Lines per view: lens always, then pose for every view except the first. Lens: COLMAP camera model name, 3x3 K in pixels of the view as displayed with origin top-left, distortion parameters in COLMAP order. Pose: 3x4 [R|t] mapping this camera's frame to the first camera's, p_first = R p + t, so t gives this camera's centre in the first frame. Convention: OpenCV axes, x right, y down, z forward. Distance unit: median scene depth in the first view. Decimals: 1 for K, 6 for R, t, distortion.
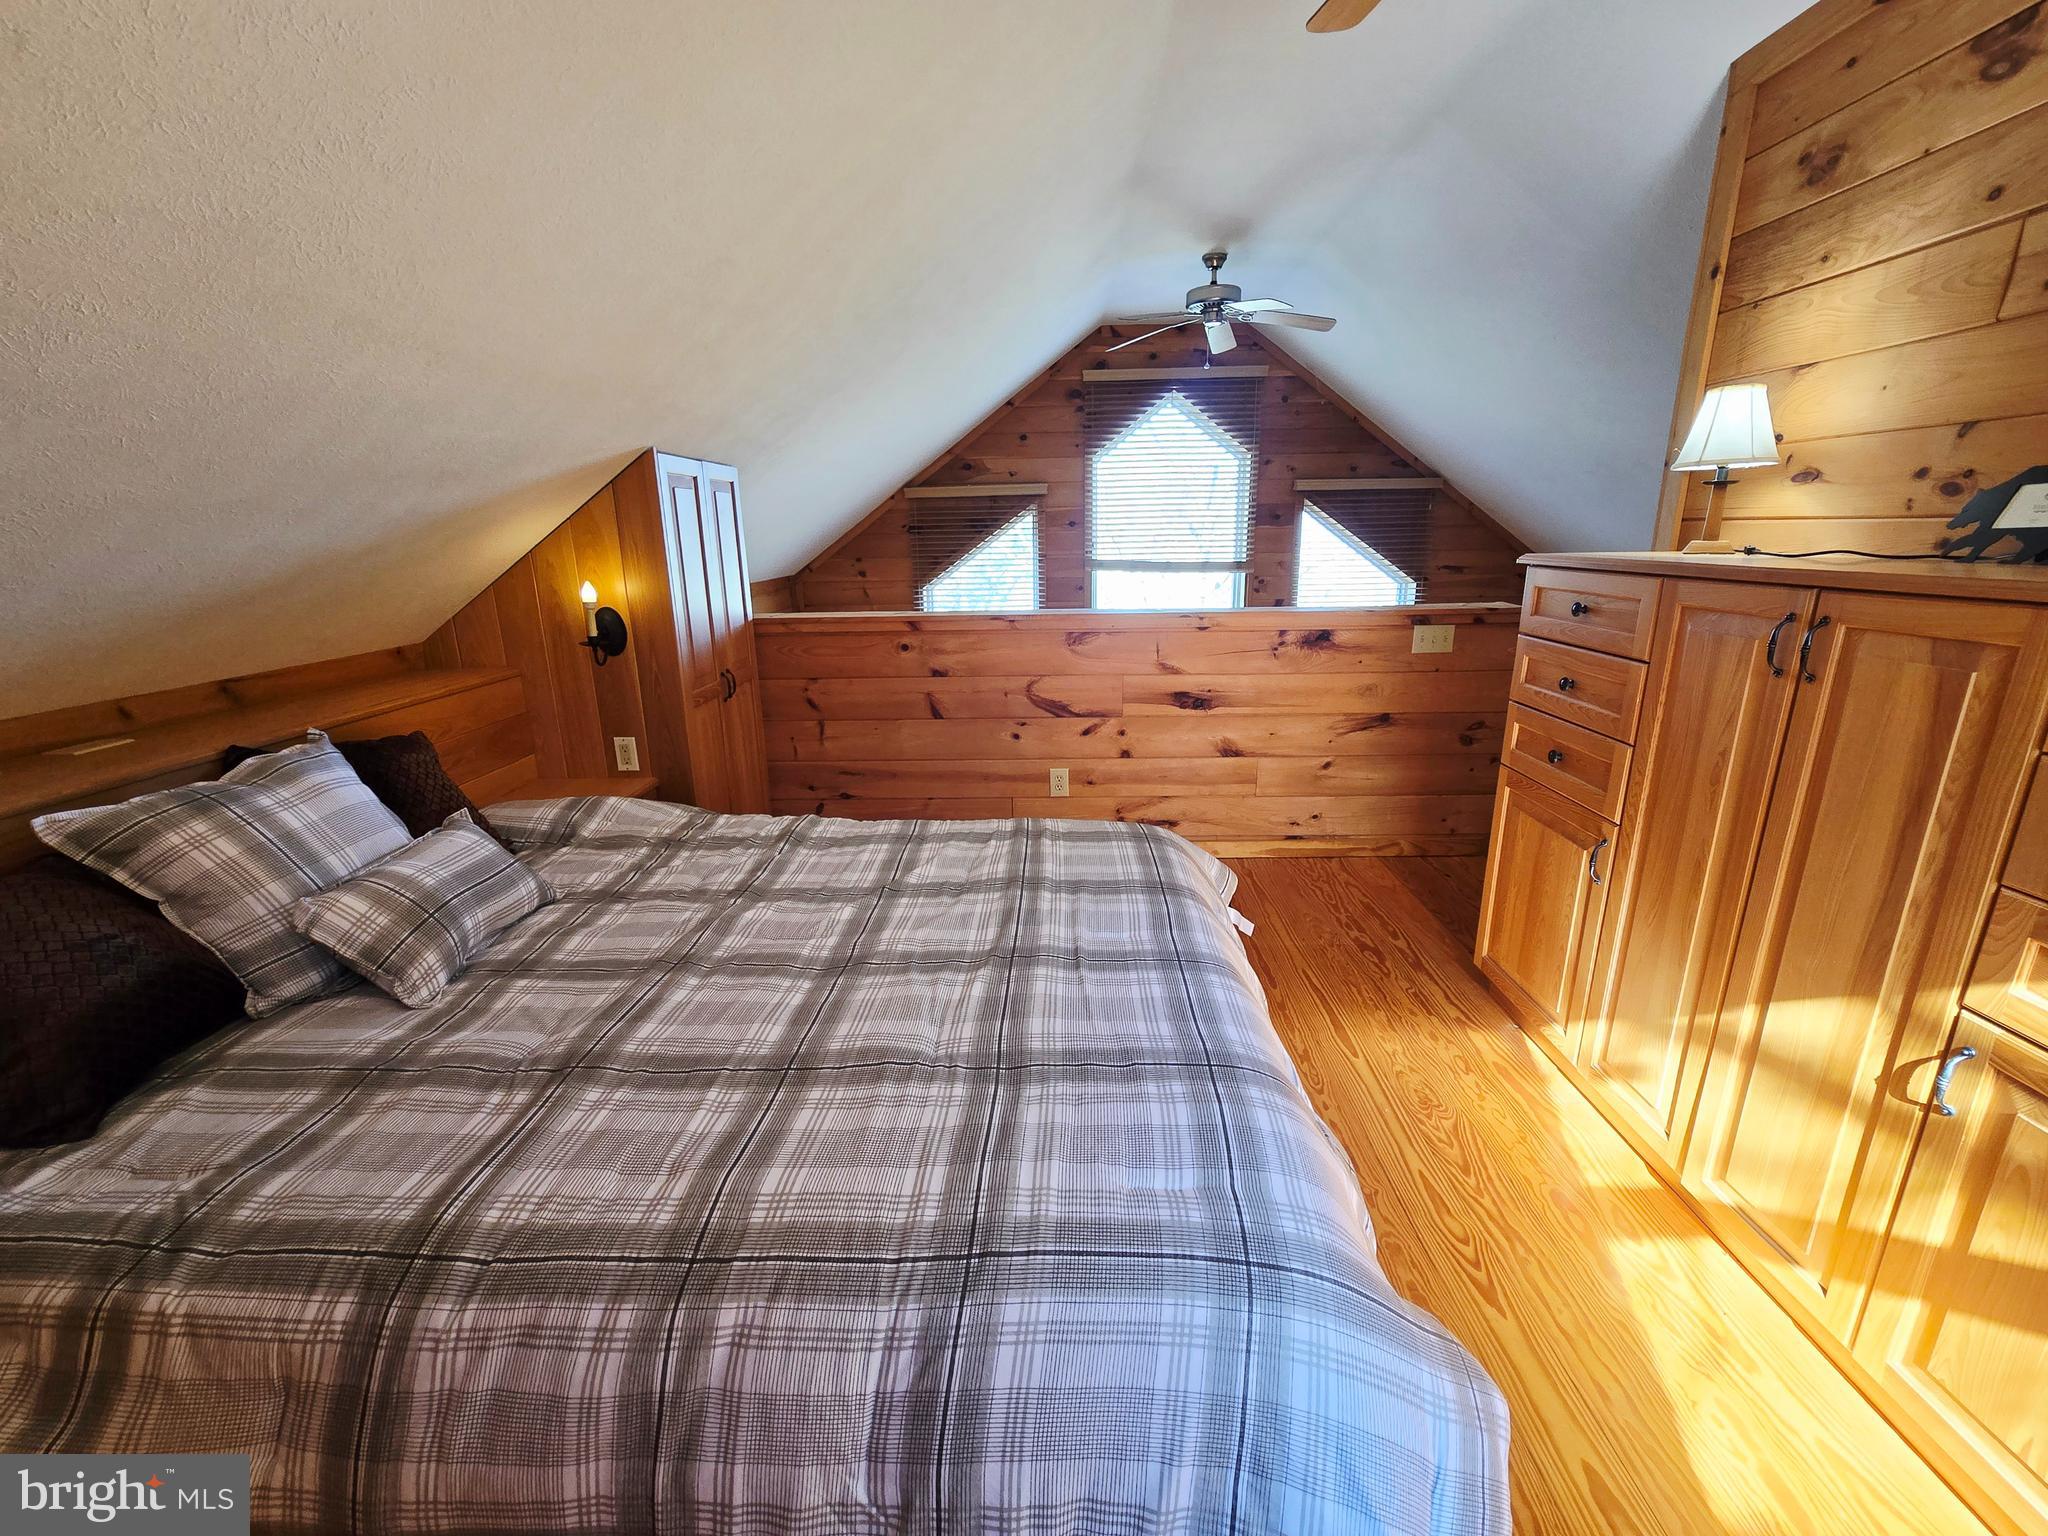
lens RADIAL K [[840.7, 0, 1035.1], [0, 840.7, 764.8], [0, 0, 1]] dist [-0.007181, 0.000508]
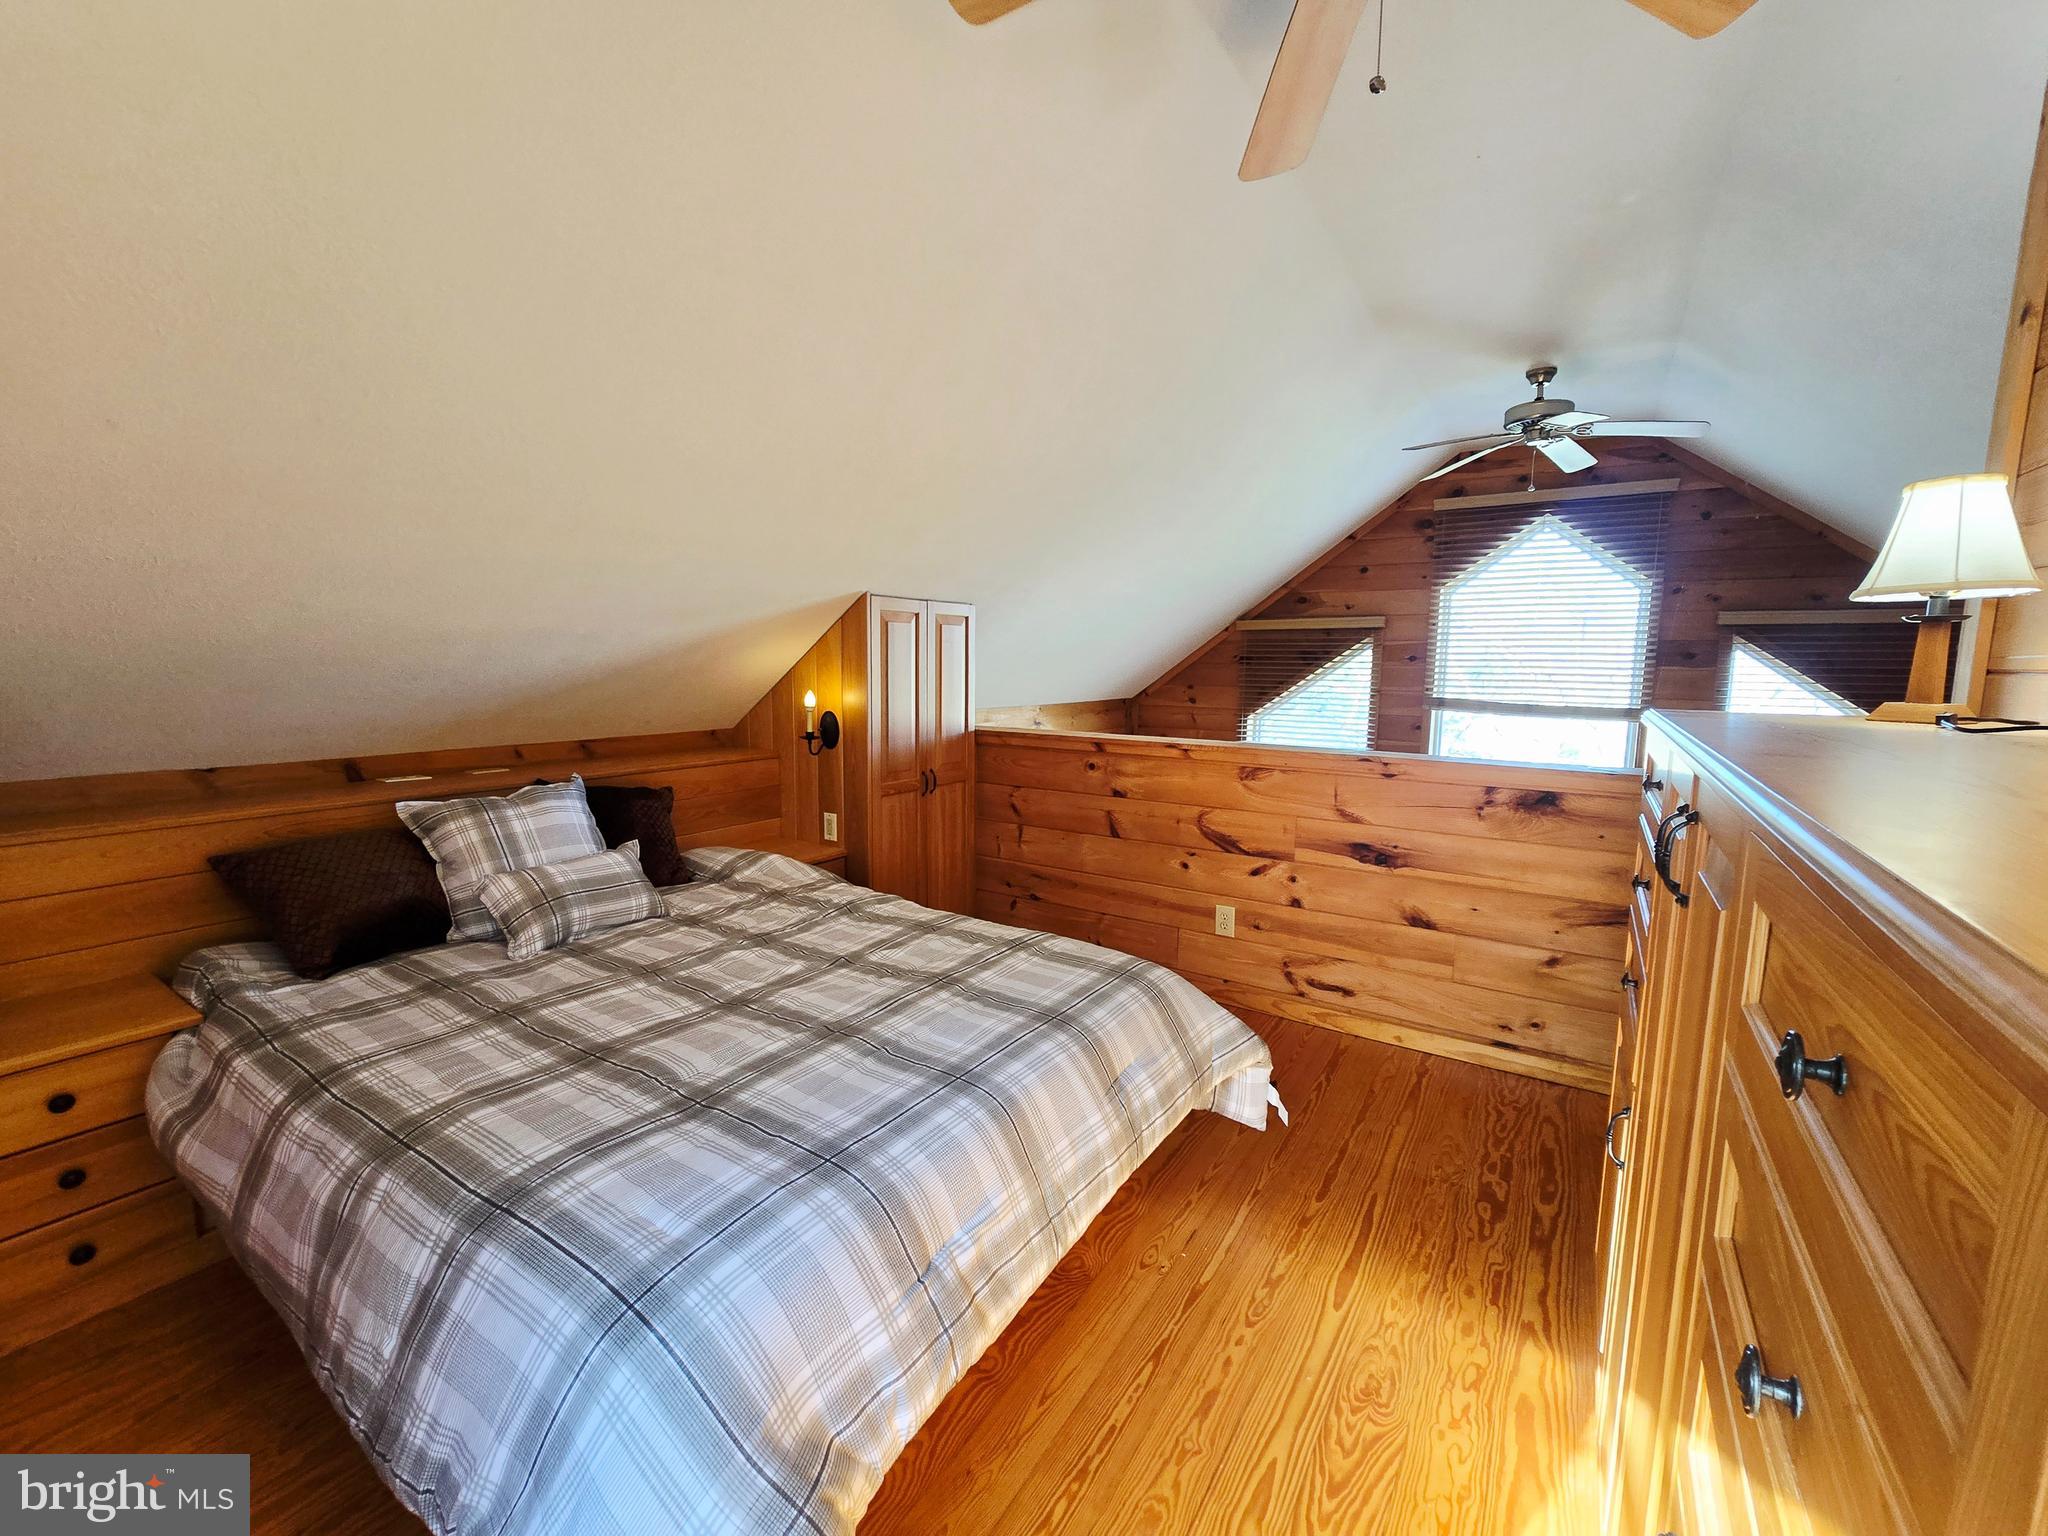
lens RADIAL K [[840.7, 0, 1035.1], [0, 840.7, 764.8], [0, 0, 1]] dist [-0.007181, 0.000508]
pose [[0.849788, 0.089318, -0.519502, 0.333484], [-0.164516, 0.981251, -0.100406, -0.022255], [0.500794, 0.170790, 0.848549, 0.058243]]
